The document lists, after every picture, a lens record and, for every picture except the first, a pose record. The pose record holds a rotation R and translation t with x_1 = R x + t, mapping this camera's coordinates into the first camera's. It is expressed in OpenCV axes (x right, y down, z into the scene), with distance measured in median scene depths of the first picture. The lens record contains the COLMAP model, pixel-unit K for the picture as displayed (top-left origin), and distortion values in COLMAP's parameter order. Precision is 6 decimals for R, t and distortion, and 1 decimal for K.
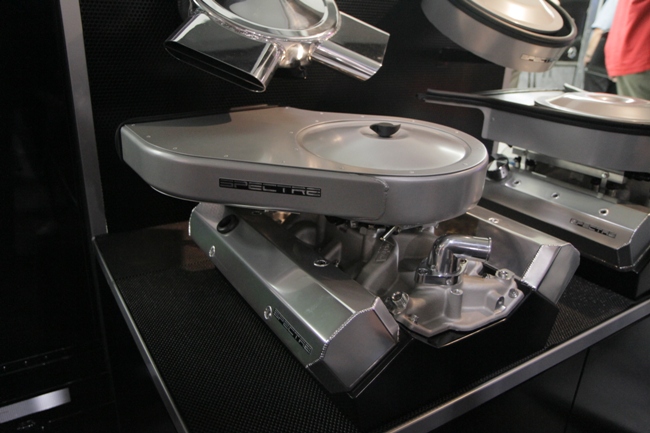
lens RADIAL K [[510.8, 0, 325.0], [0, 510.8, 216.5], [0, 0, 1]] dist [-0.113245, 0.113374]
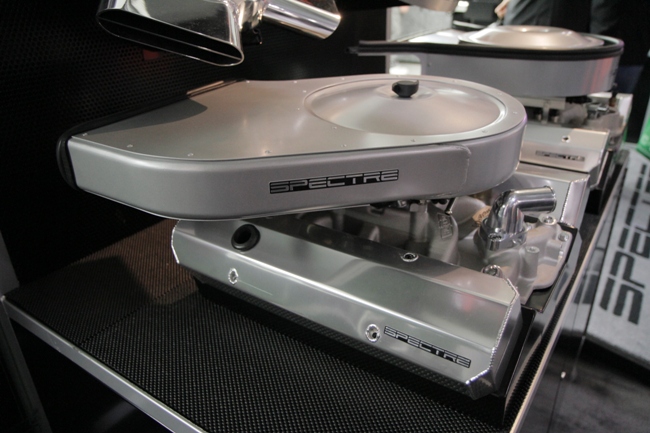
lens RADIAL K [[510.8, 0, 325.0], [0, 510.8, 216.5], [0, 0, 1]] dist [-0.113245, 0.113374]
pose [[0.920677, -0.225969, 0.318264, -0.320370], [0.202598, 0.973597, 0.105182, -0.074372], [-0.333628, -0.032359, 0.942149, 0.215276]]
